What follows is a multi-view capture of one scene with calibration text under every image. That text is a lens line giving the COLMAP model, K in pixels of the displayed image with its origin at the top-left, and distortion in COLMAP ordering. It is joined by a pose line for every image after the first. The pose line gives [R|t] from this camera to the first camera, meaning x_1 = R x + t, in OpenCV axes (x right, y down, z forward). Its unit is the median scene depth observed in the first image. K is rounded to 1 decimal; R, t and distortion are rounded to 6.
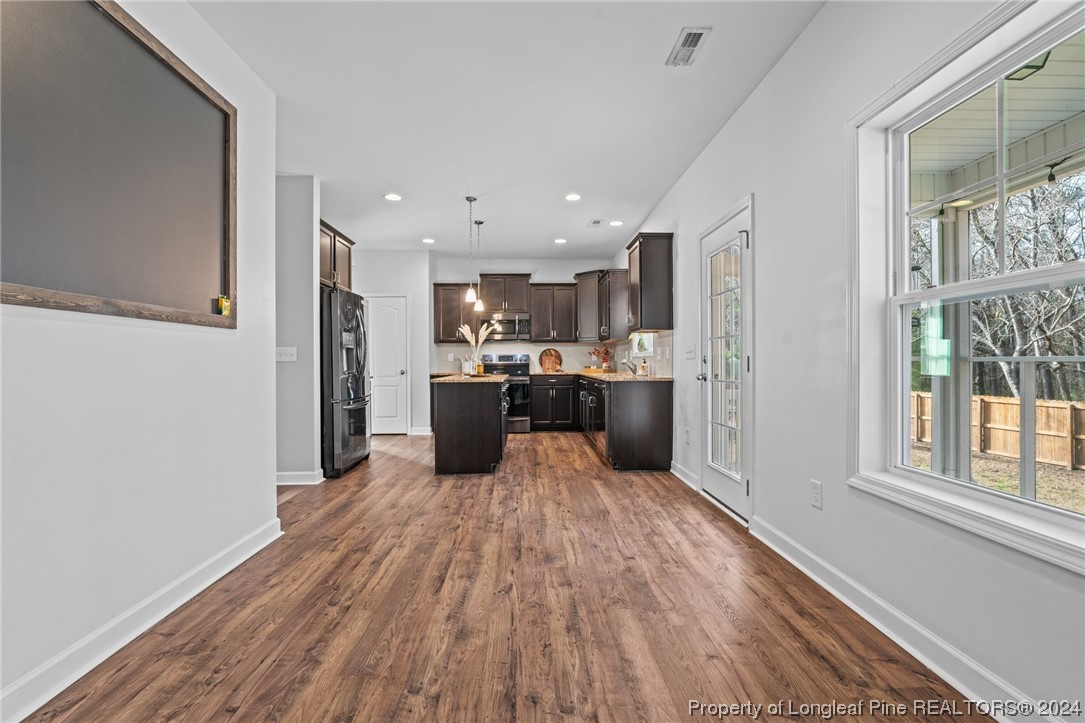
lens RADIAL K [[474.4, 0, 541.6], [0, 474.4, 359.7], [0, 0, 1]] dist [-0.008116, 0.001389]
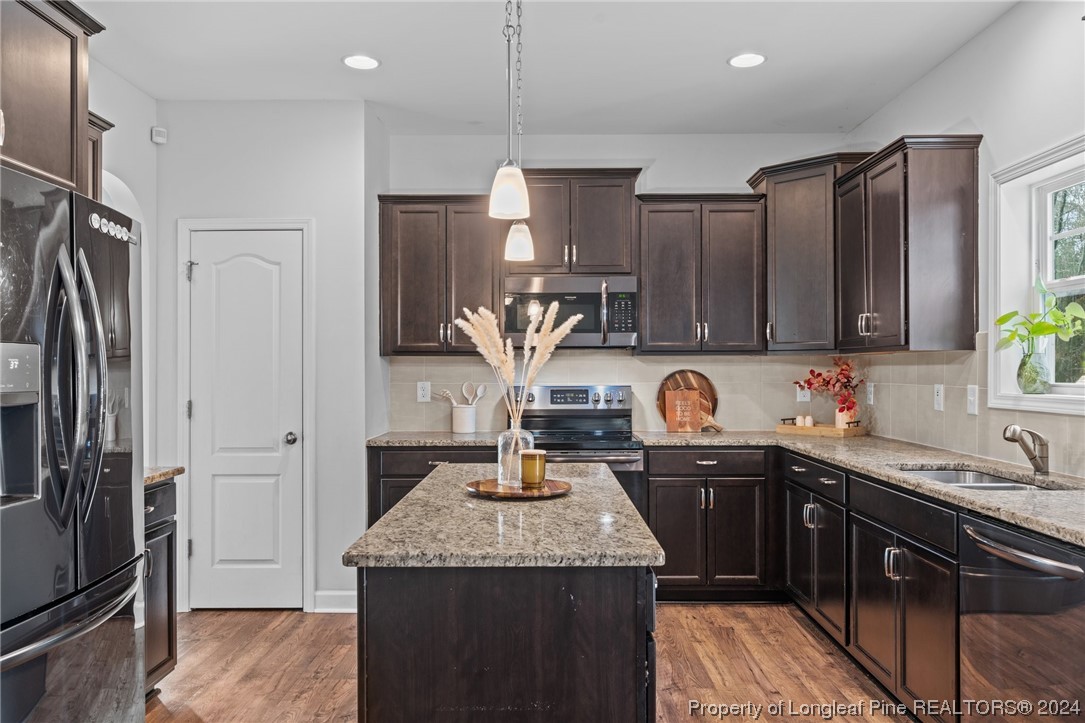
lens RADIAL K [[799.4, 0, 534.1], [0, 799.4, 360.9], [0, 0, 1]] dist [-0.005546, -0.003351]
pose [[0.998942, 0.002854, -0.045899, -0.130200], [-0.003012, 0.999990, -0.003383, -0.049545], [0.045889, 0.003518, 0.998940, 0.642442]]
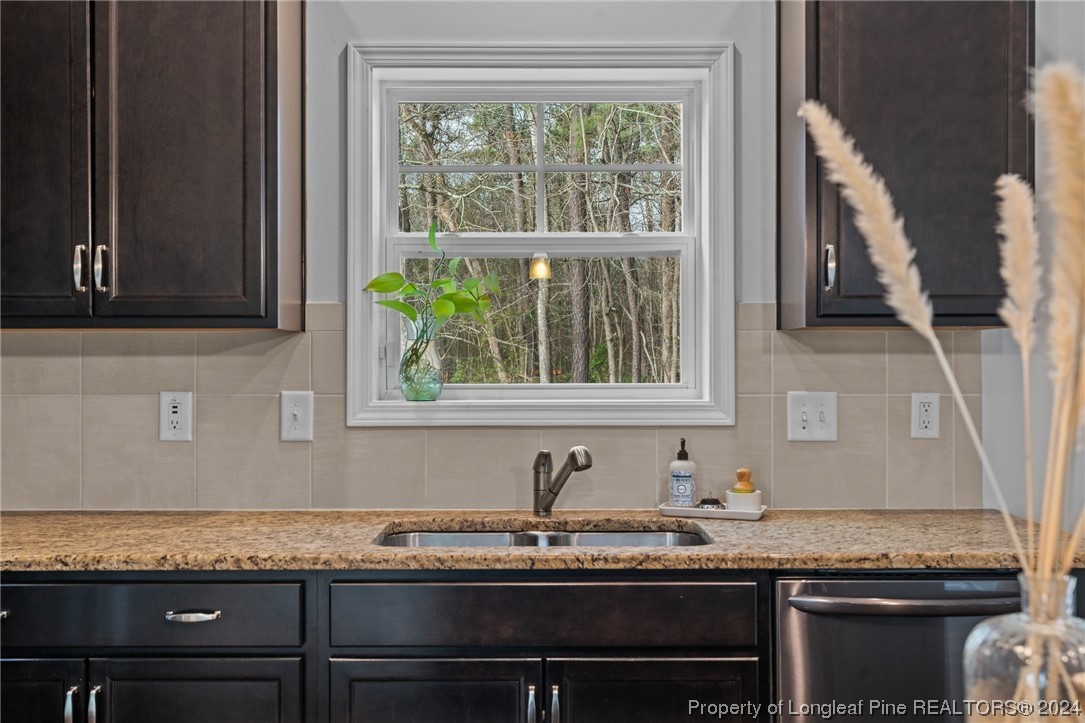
lens RADIAL K [[1058.9, 0, 550.0], [0, 1058.9, 366.3], [0, 0, 1]] dist [0.008087, 0.000000]
pose [[0.031053, 0.002178, 0.999515, -0.347915], [-0.004677, 0.999987, -0.002033, -0.043209], [-0.999507, -0.004611, 0.031063, 1.298176]]
